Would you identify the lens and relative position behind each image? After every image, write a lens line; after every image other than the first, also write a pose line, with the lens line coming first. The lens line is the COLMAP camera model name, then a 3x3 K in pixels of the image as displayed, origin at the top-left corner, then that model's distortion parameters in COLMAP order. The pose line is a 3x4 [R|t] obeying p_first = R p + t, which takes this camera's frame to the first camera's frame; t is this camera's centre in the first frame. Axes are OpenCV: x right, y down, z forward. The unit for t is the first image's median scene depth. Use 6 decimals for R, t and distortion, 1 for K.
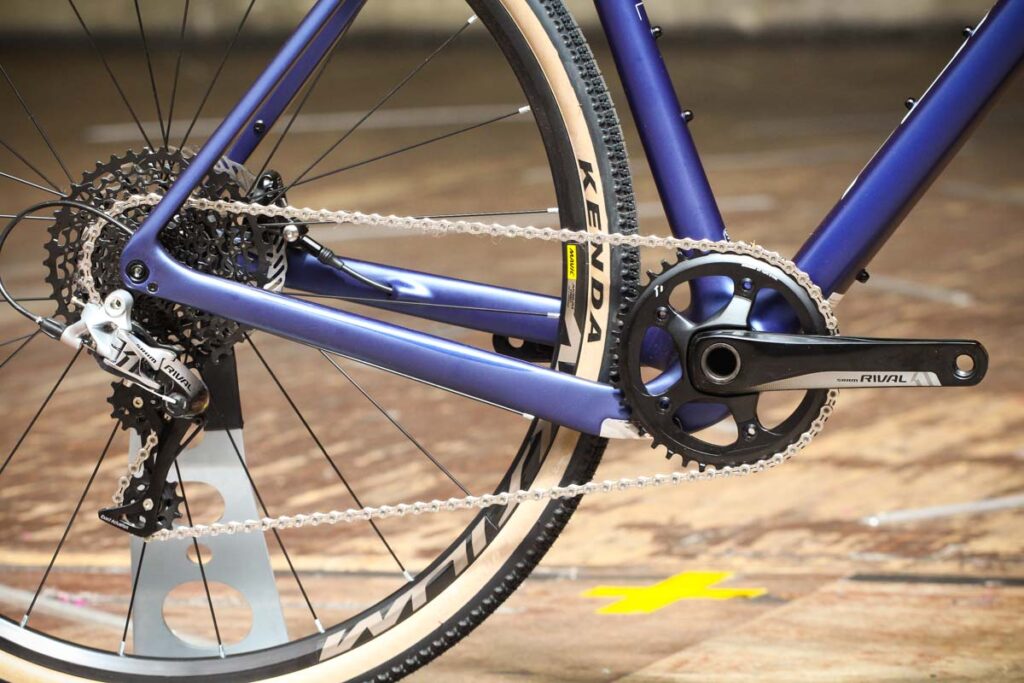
lens RADIAL K [[3317.4, 0, 512.0], [0, 3317.4, 341.5], [0, 0, 1]] dist [-0.012879, -0.240830]
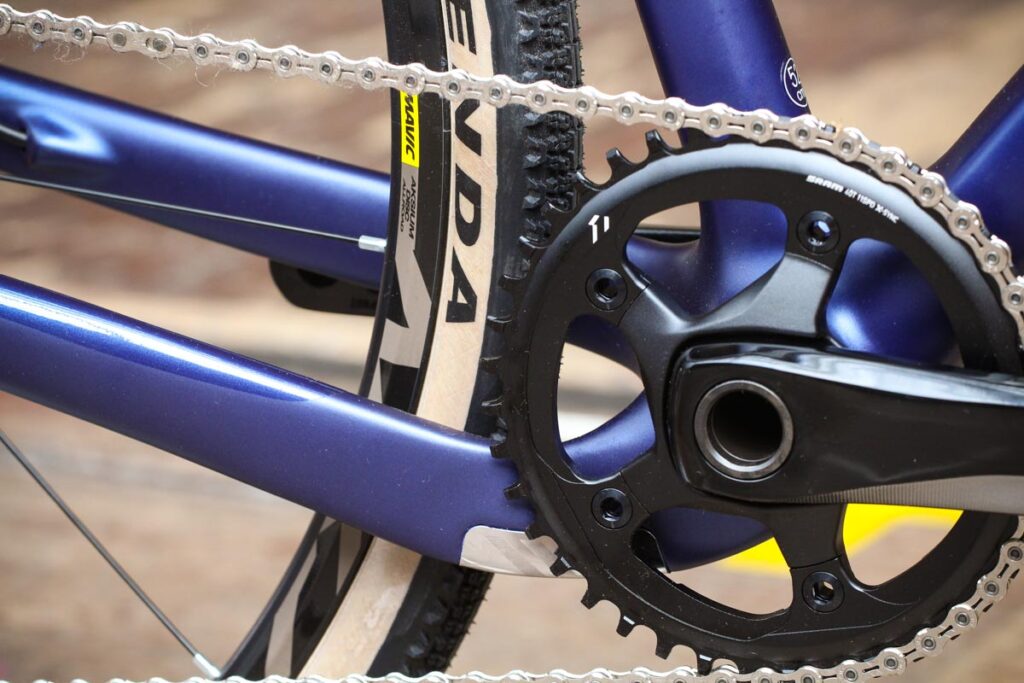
lens RADIAL K [[4467.1, 0, 512.0], [0, 4467.1, 341.5], [0, 0, 1]] dist [0.331463, -3.915350]
pose [[0.995640, 0.034038, -0.086851, 0.078360], [-0.021650, 0.989946, 0.139780, -0.073921], [0.090736, -0.137290, 0.986366, 0.463832]]
